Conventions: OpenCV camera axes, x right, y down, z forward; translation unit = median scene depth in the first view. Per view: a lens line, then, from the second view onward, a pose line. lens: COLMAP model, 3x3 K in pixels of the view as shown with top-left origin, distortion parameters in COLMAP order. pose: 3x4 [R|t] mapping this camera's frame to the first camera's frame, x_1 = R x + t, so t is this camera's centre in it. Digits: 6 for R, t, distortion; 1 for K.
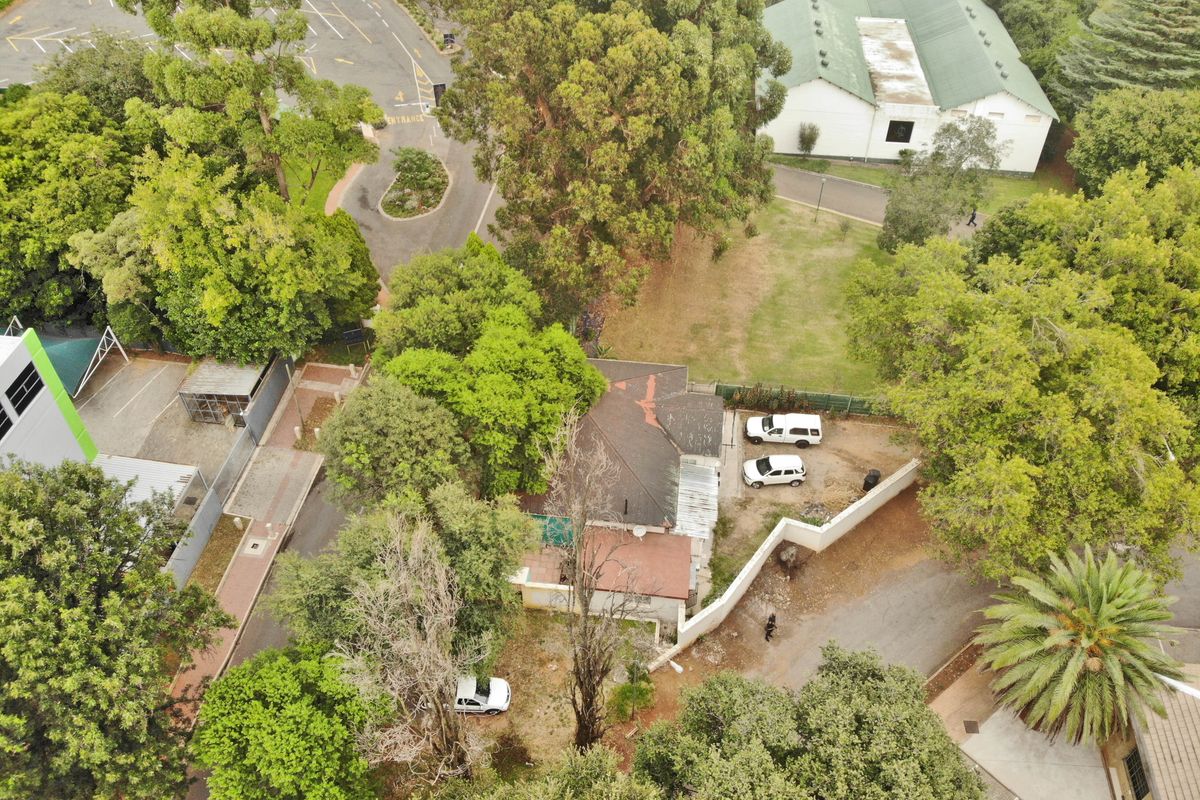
lens RADIAL K [[890.9, 0, 602.6], [0, 890.9, 406.9], [0, 0, 1]] dist [-0.001397, -0.078379]
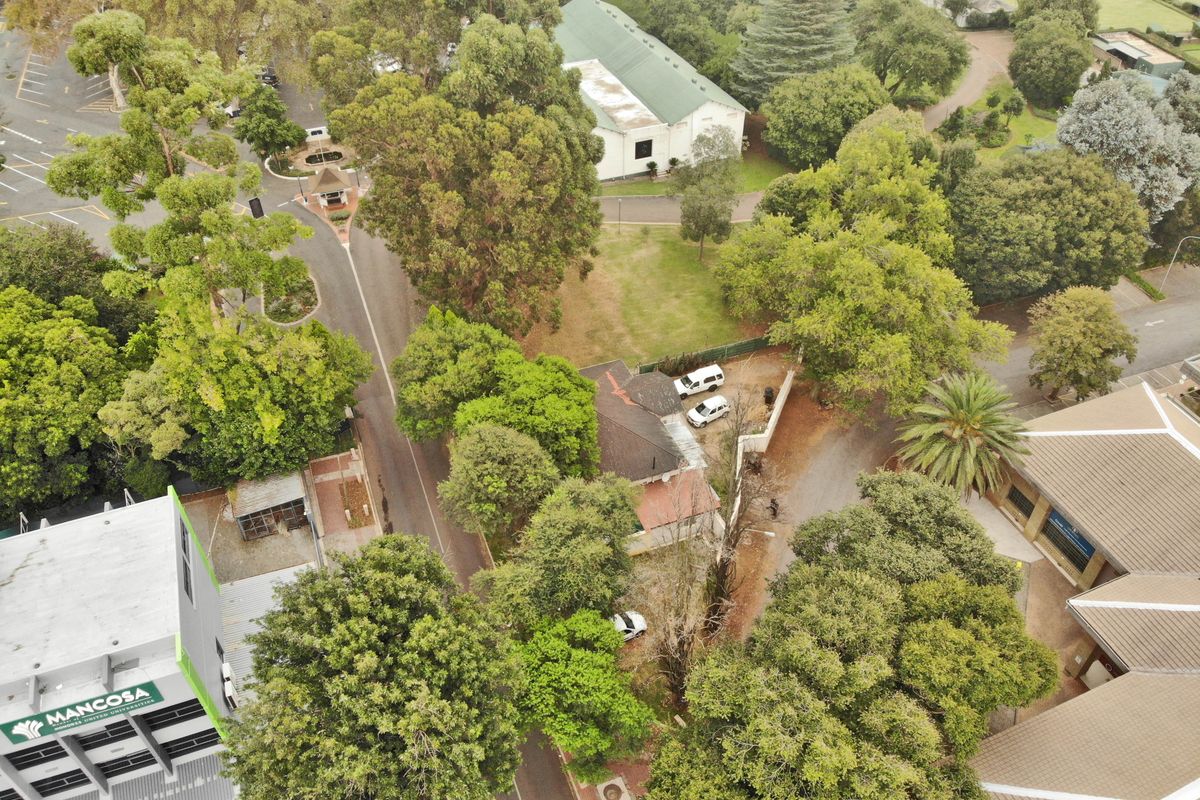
lens RADIAL K [[876.8, 0, 607.5], [0, 876.8, 406.8], [0, 0, 1]] dist [0.142152, -0.305211]
pose [[0.877067, -0.320635, 0.357697, -0.423198], [0.332128, 0.942735, 0.030683, -0.027214], [-0.347052, 0.091890, 0.933333, -0.198997]]
